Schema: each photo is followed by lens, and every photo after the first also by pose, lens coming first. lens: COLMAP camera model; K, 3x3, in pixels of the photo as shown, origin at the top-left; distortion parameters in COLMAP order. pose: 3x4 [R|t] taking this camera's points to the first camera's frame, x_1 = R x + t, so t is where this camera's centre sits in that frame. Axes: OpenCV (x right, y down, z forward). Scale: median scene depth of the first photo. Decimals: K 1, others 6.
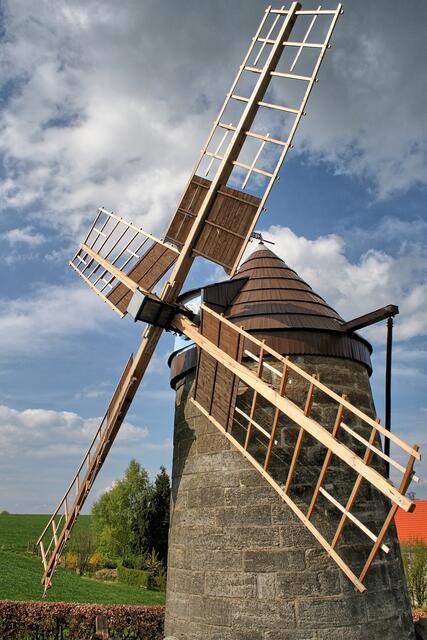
lens RADIAL K [[566.8, 0, 220.5], [0, 566.8, 320.1], [0, 0, 1]] dist [-0.183702, 0.177060]
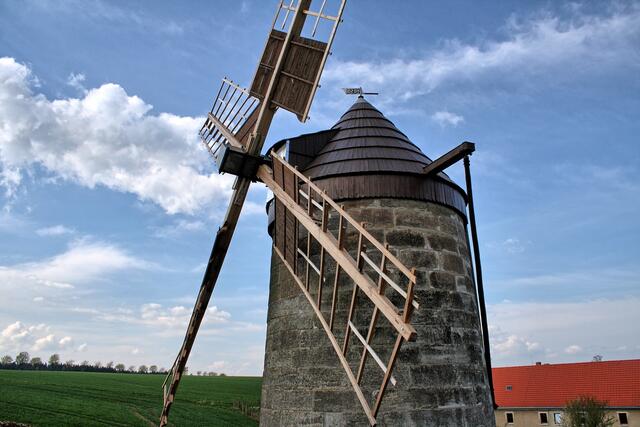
lens RADIAL K [[527.3, 0, 320.1], [0, 527.3, 223.9], [0, 0, 1]] dist [-0.170790, 0.149860]
pose [[0.986730, -0.033508, -0.158878, 0.192887], [0.041793, 0.997919, 0.049099, 0.058634], [0.156902, -0.055087, 0.986077, 0.068647]]
